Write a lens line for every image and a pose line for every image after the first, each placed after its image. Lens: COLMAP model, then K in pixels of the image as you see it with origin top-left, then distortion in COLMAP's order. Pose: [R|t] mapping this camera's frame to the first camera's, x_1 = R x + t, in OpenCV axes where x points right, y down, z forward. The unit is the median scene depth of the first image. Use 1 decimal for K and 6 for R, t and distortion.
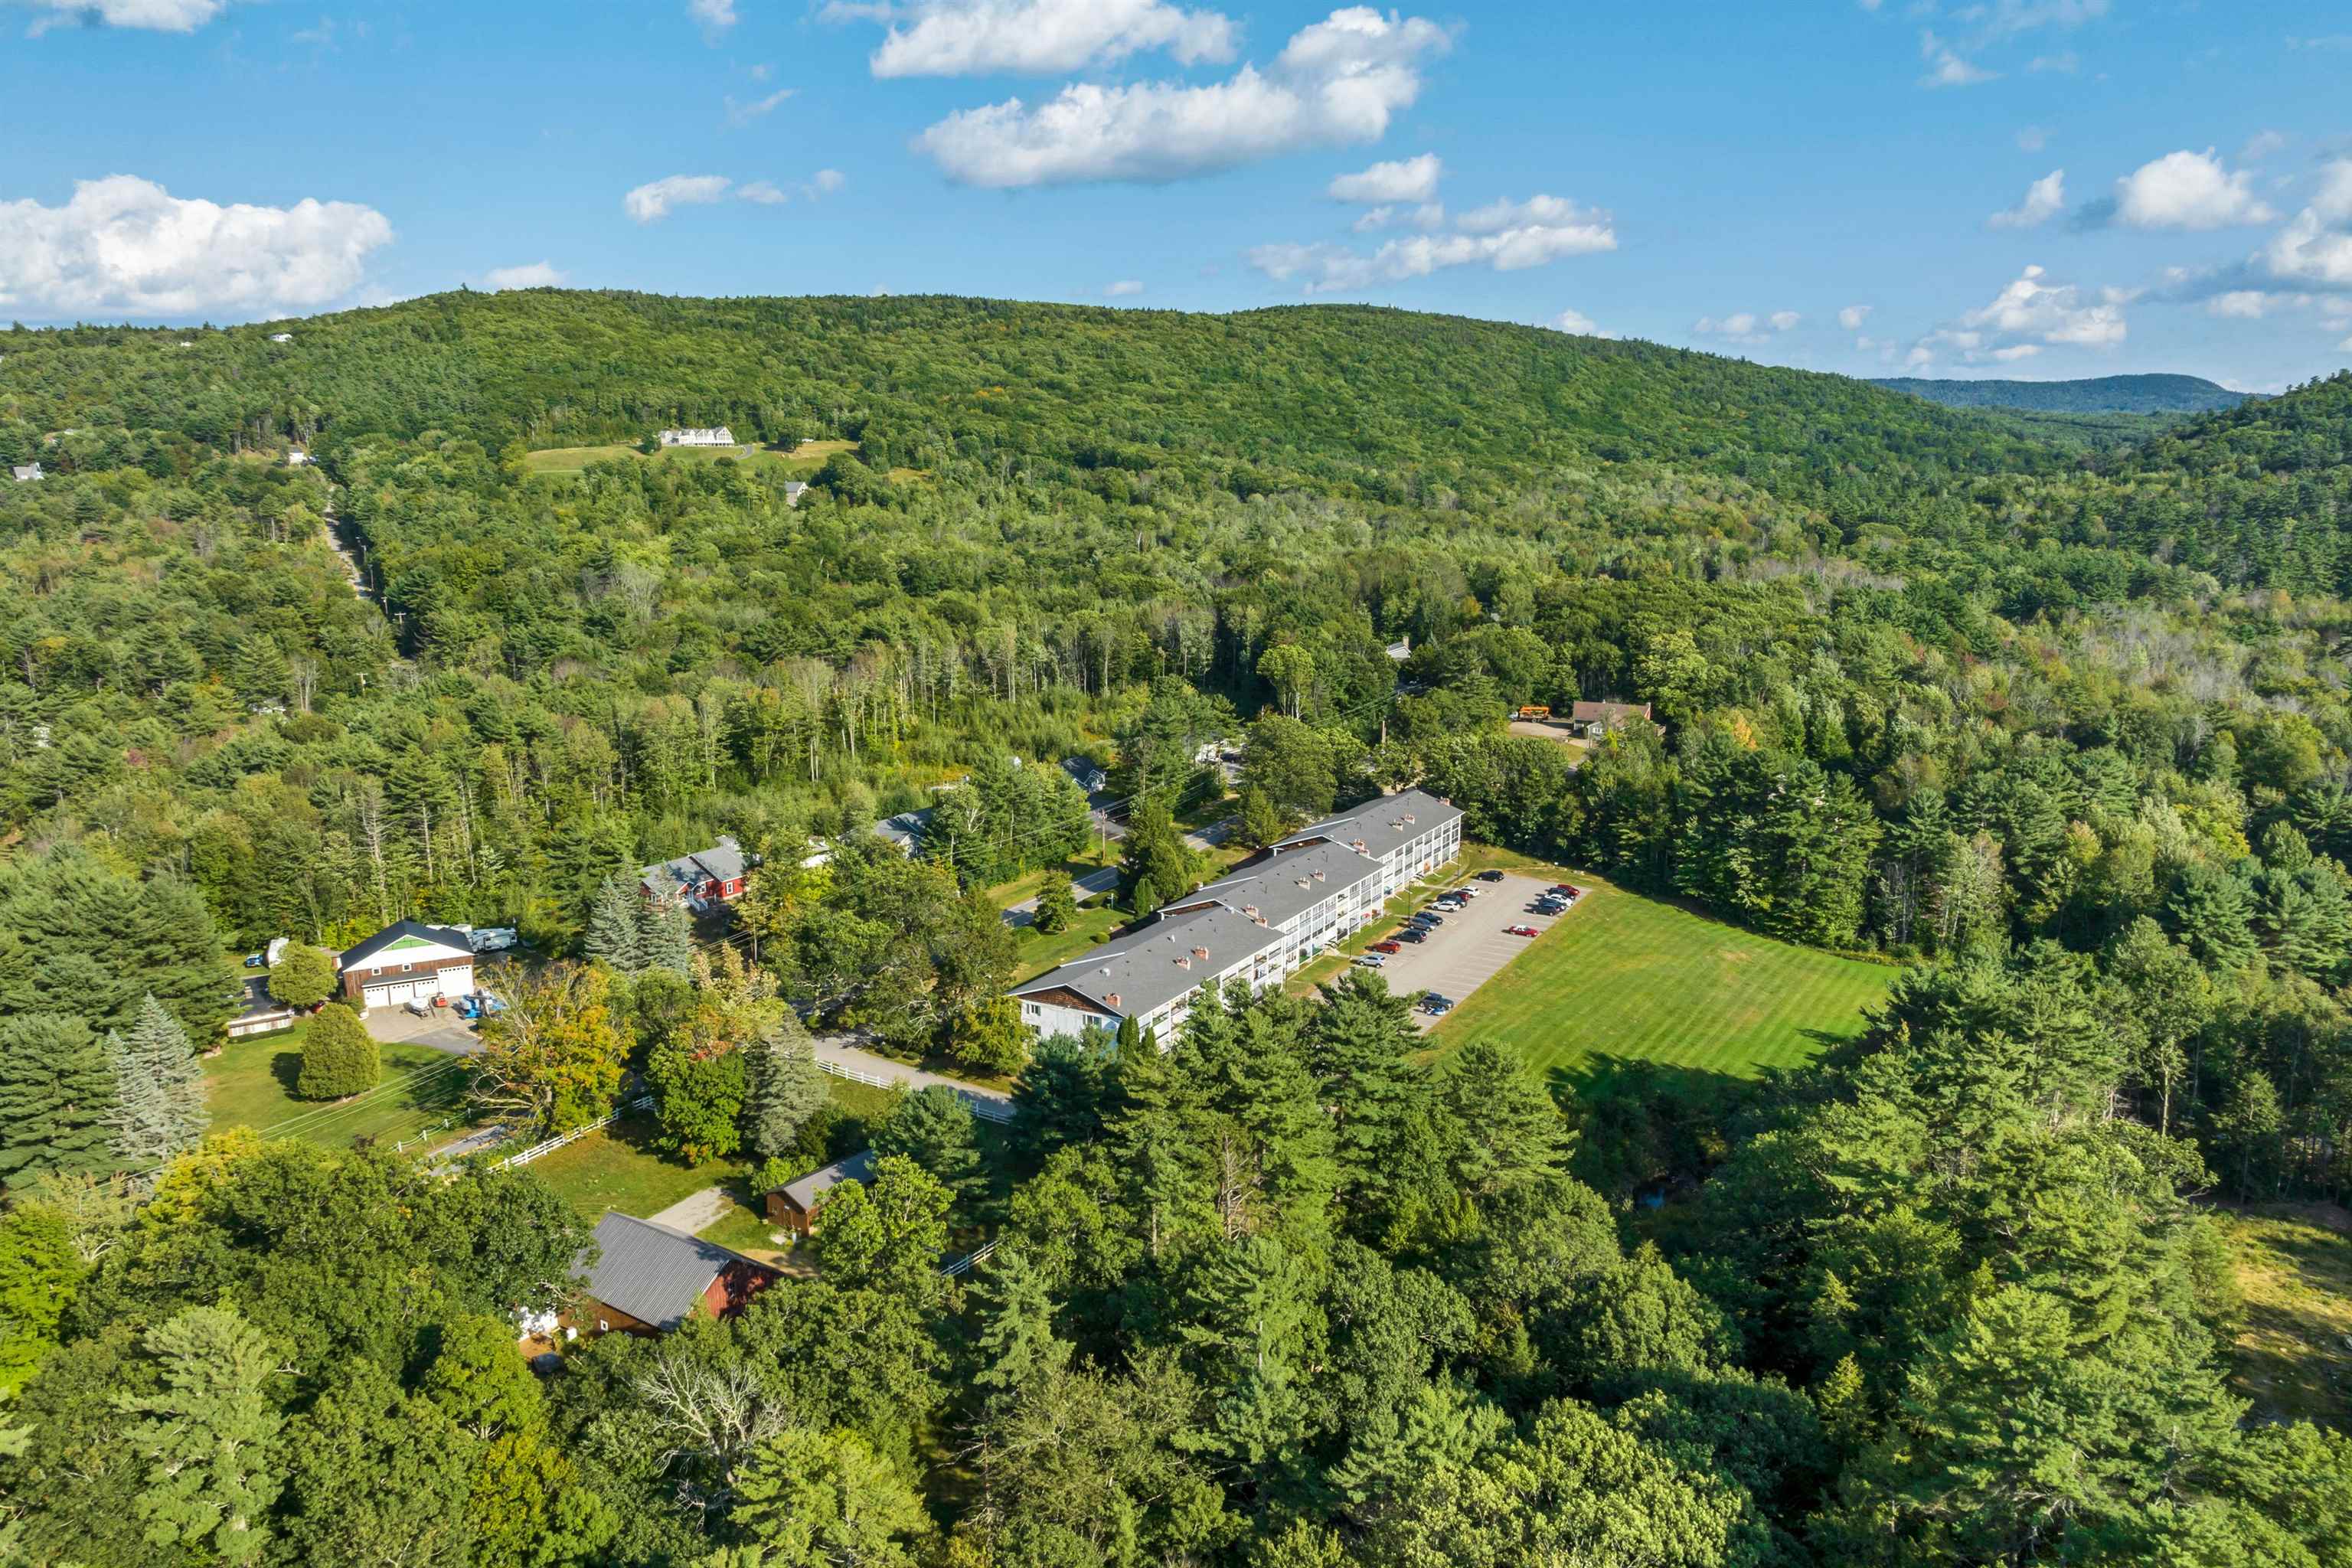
lens RADIAL K [[1770.8, 0, 1259.9], [0, 1770.8, 696.7], [0, 0, 1]] dist [-0.043408, 0.011608]
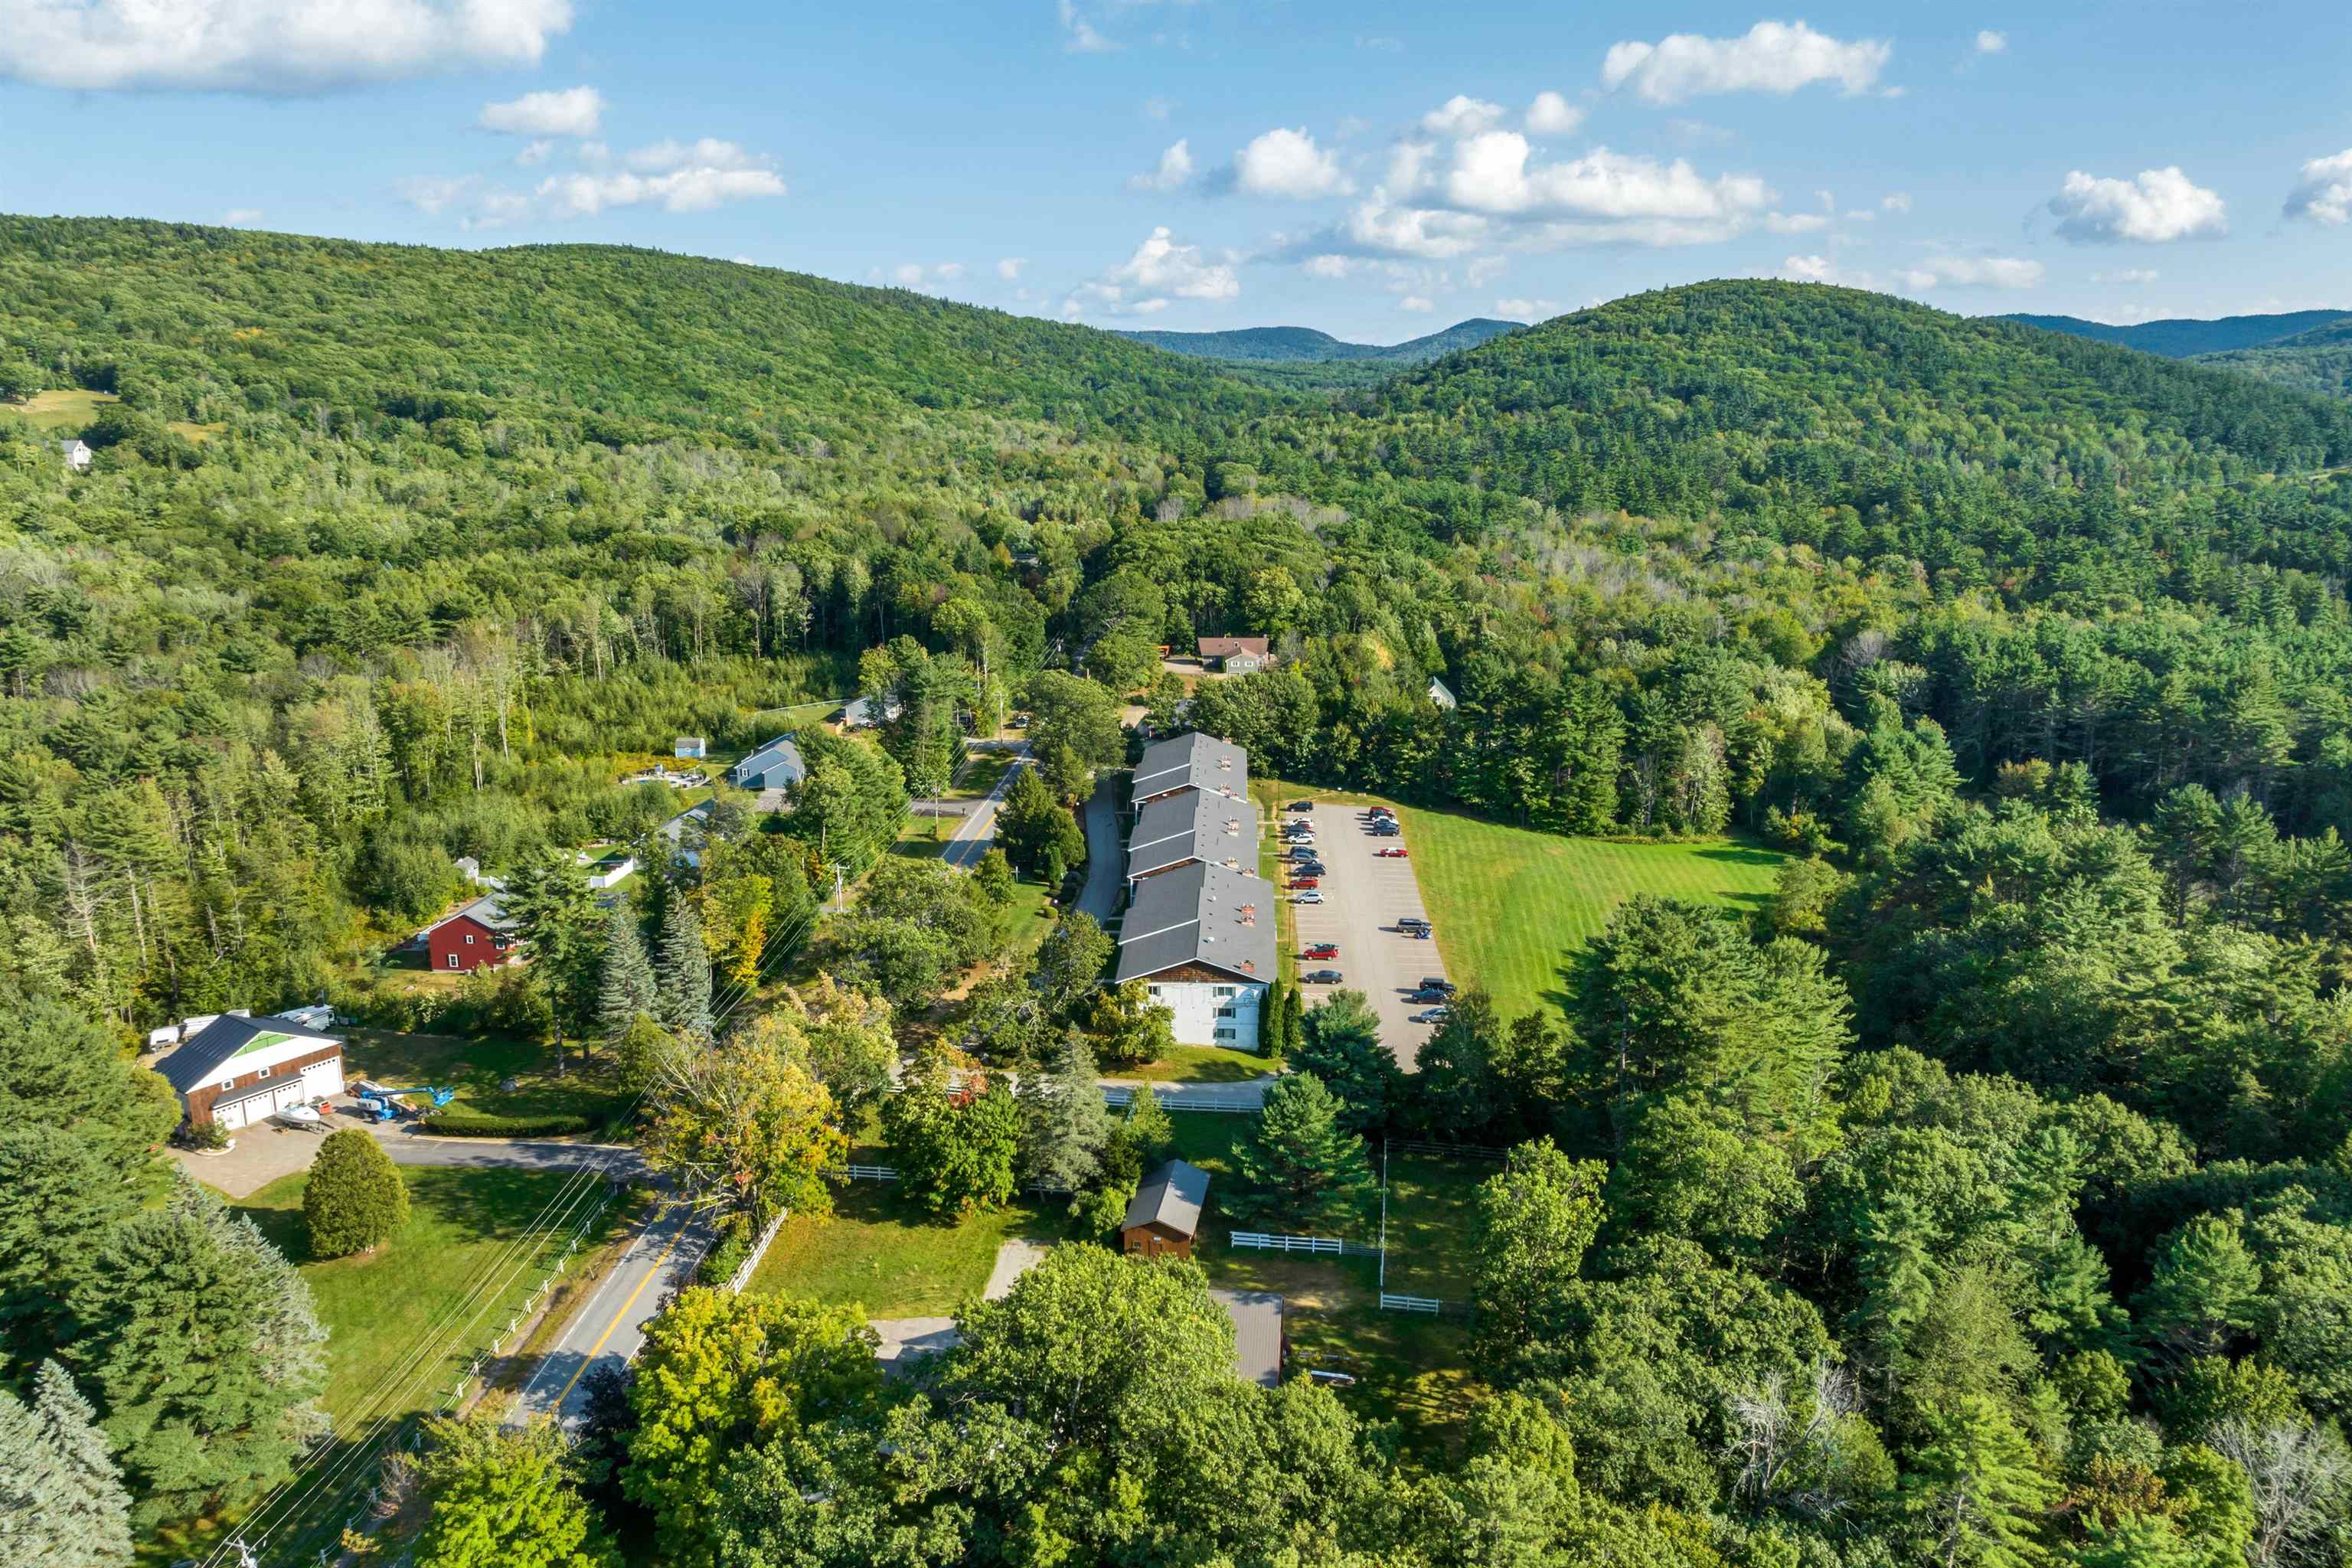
lens RADIAL K [[1681.6, 0, 1176.0], [0, 1681.6, 784.0], [0, 0, 1]] dist [-0.029497, 0.004675]
pose [[0.892682, -0.103422, 0.438661, -0.236173], [0.064664, 0.992635, 0.102438, -0.011771], [-0.446025, -0.063079, 0.892795, 0.091721]]
